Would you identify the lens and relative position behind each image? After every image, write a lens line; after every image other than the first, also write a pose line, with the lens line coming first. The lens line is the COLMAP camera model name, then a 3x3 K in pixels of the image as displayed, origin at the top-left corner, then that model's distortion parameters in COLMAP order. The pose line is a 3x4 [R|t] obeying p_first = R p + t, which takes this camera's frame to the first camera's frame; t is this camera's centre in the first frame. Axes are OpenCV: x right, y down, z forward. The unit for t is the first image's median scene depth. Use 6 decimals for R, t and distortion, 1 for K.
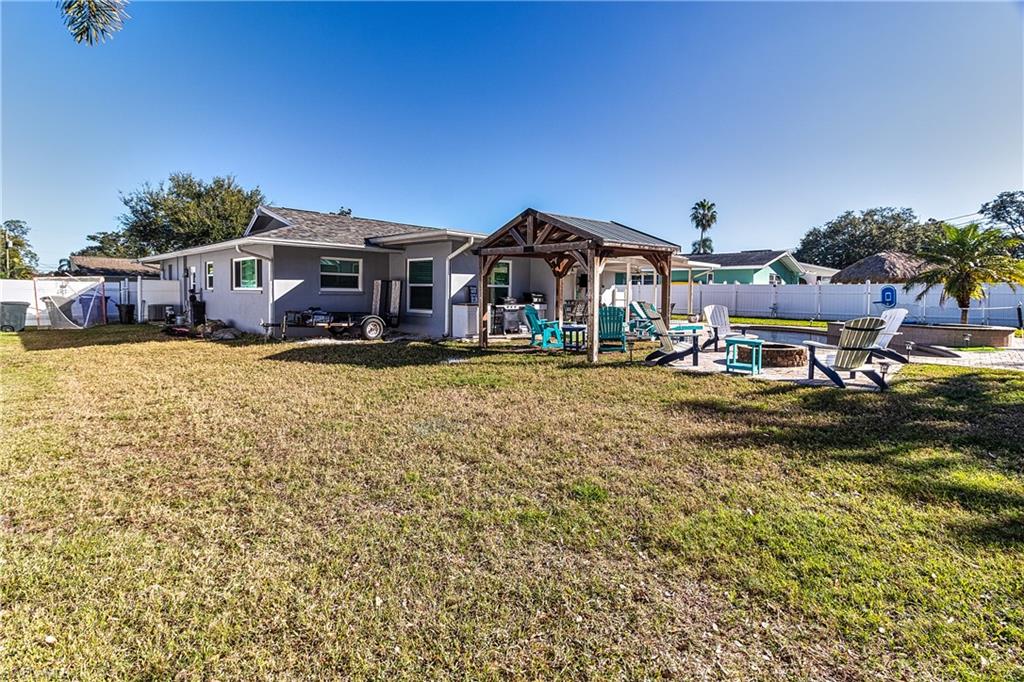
lens RADIAL K [[481.8, 0, 513.9], [0, 481.8, 307.1], [0, 0, 1]] dist [0.003551, -0.000035]
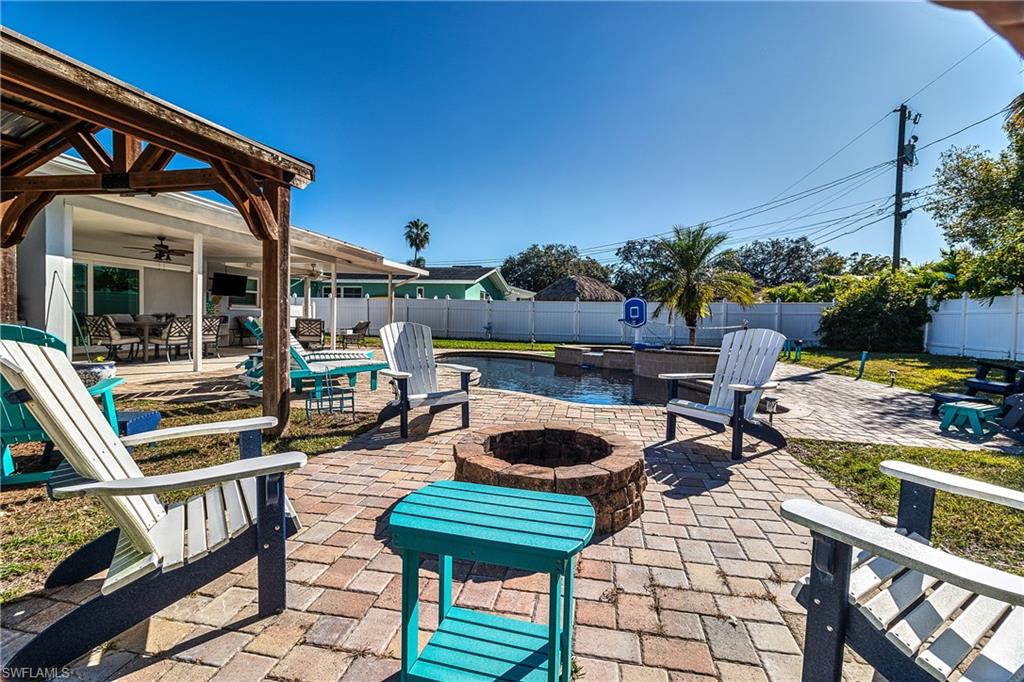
lens RADIAL K [[474.9, 0, 508.8], [0, 474.9, 339.5], [0, 0, 1]] dist [0.004255, 0.000650]
pose [[0.846824, -0.015201, 0.531656, 0.085669], [0.000810, 0.999627, 0.027290, 0.000117], [-0.531872, -0.022679, 0.846521, 0.187174]]
